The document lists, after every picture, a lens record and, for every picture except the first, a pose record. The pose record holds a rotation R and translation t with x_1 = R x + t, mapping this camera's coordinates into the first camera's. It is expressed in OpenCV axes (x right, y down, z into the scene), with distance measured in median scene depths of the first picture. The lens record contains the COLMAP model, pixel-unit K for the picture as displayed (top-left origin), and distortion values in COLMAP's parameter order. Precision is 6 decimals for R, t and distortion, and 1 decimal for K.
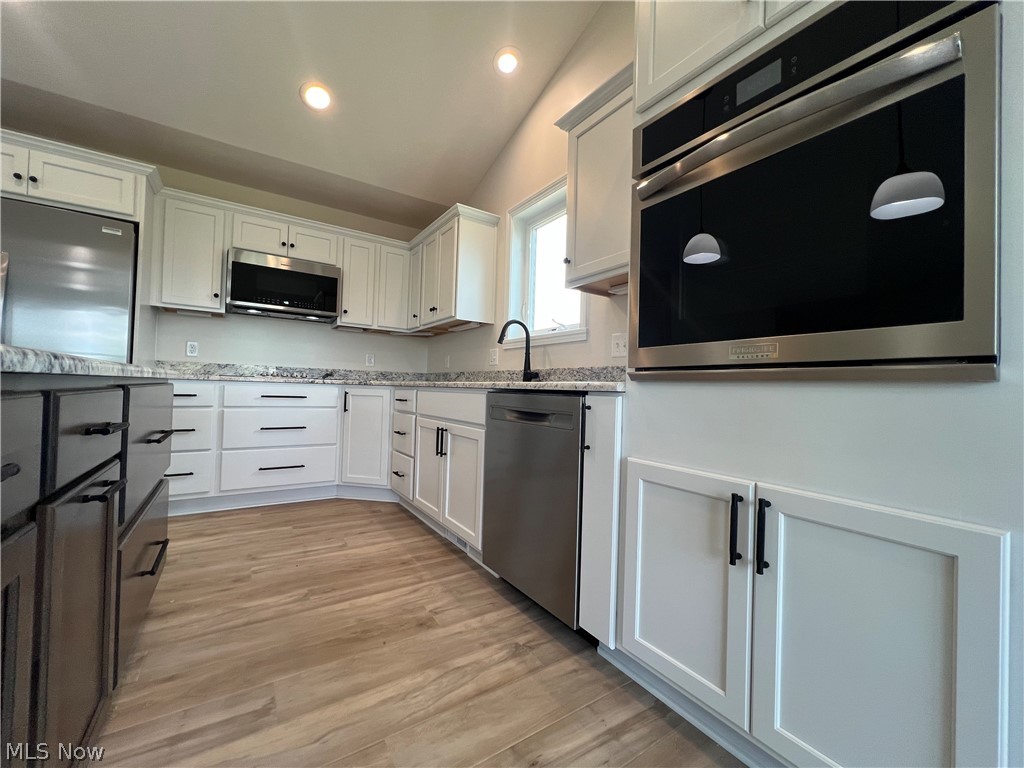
lens RADIAL K [[410.0, 0, 511.6], [0, 410.0, 382.0], [0, 0, 1]] dist [-0.002875, 0.000729]
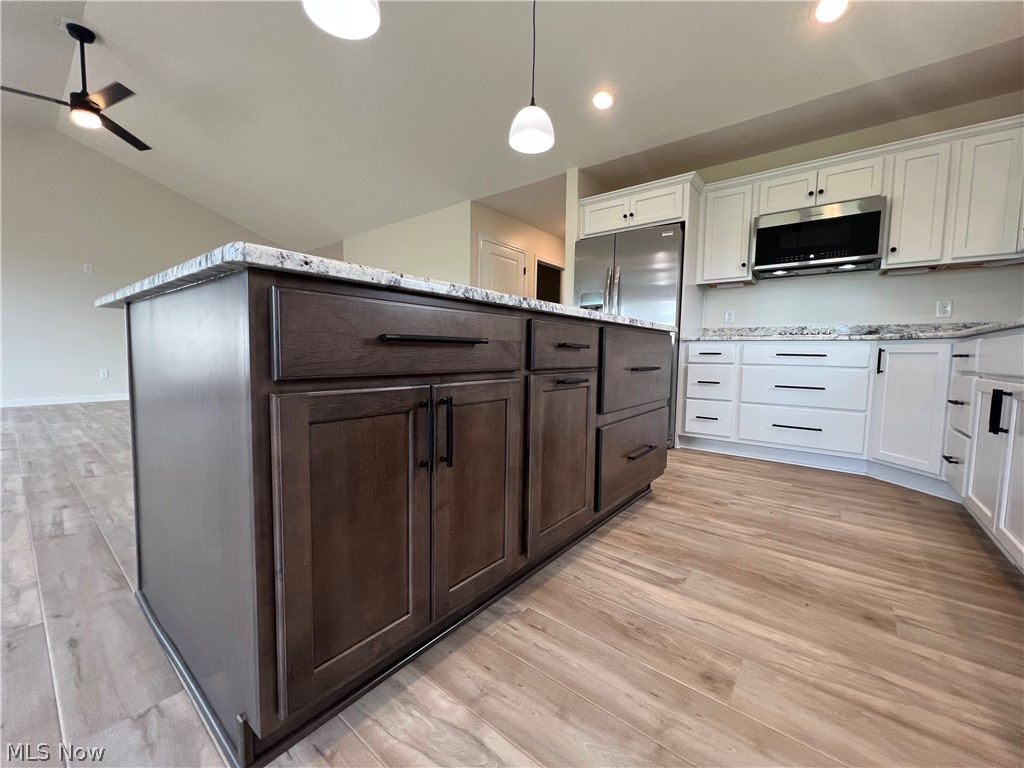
lens RADIAL K [[410.0, 0, 512.2], [0, 410.0, 381.9], [0, 0, 1]] dist [-0.002875, 0.000729]
pose [[0.306545, 0.042817, -0.950893, 0.170701], [0.007901, 0.998839, 0.047523, 0.052338], [0.951823, -0.022081, 0.305851, 0.062252]]
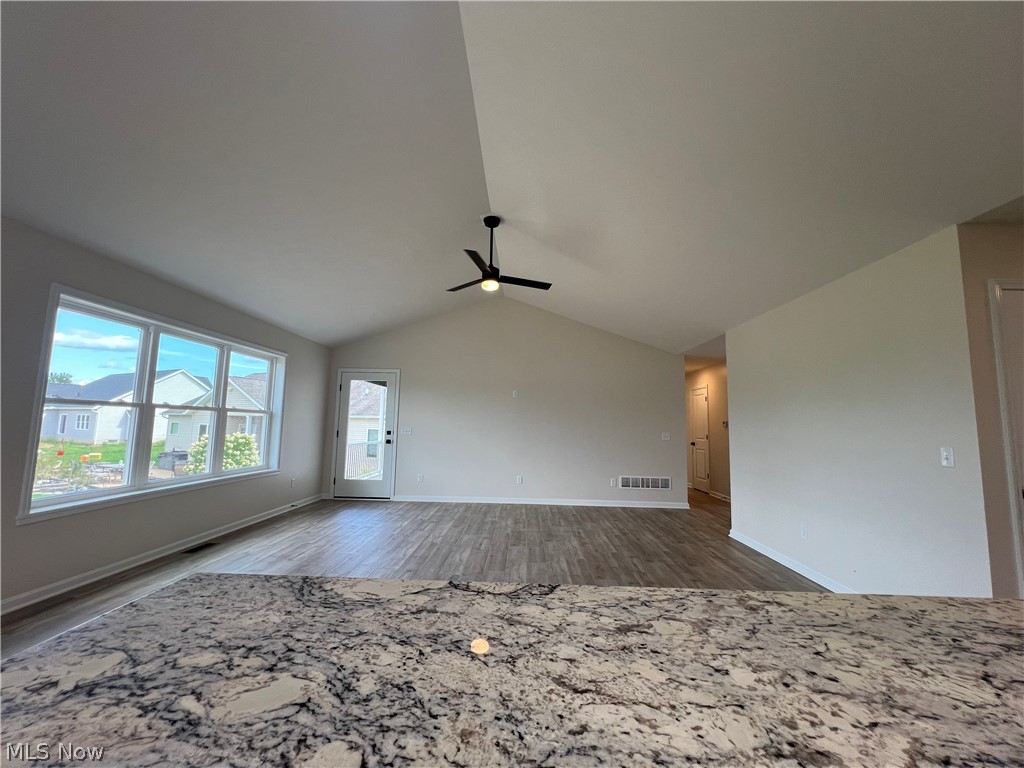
lens RADIAL K [[409.9, 0, 512.1], [0, 409.9, 381.4], [0, 0, 1]] dist [-0.002877, 0.001047]
pose [[-0.572658, -0.130597, -0.809325, -0.334704], [-0.025875, 0.989617, -0.141381, -0.142887], [0.819386, -0.060021, -0.570091, 0.135615]]
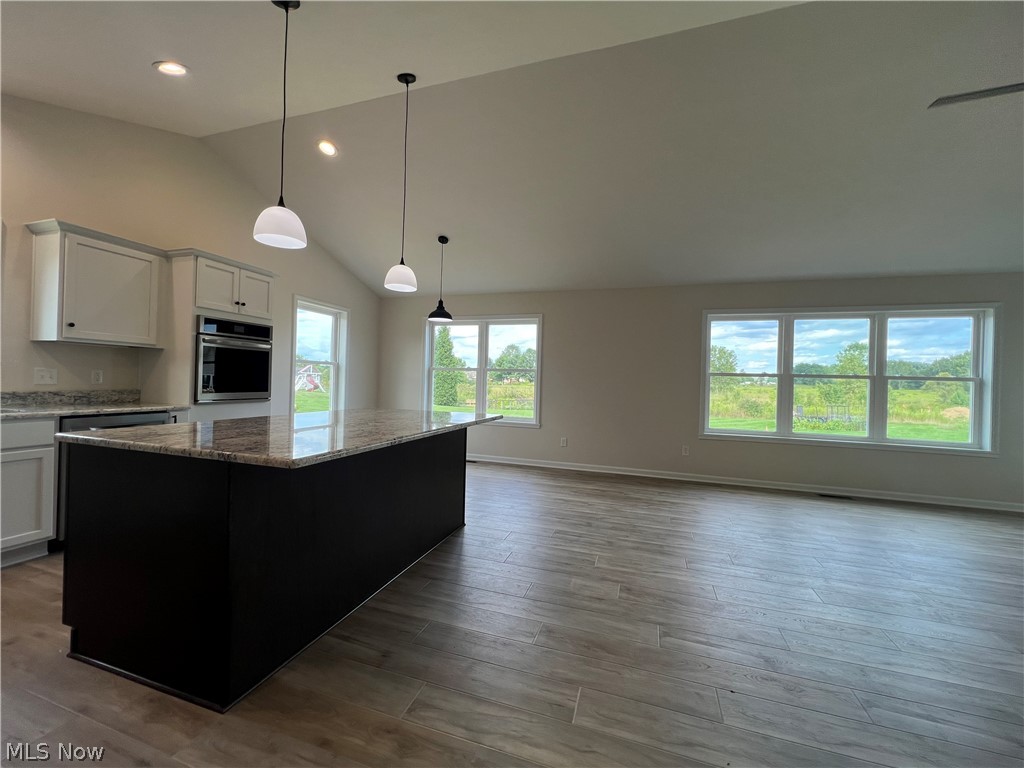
lens RADIAL K [[409.9, 0, 512.4], [0, 409.9, 382.1], [0, 0, 1]] dist [-0.002877, 0.001047]
pose [[-0.619755, -0.050812, 0.783148, -1.447817], [-0.061540, 0.997976, 0.016050, -0.149643], [-0.782378, -0.038248, -0.621628, 0.471419]]
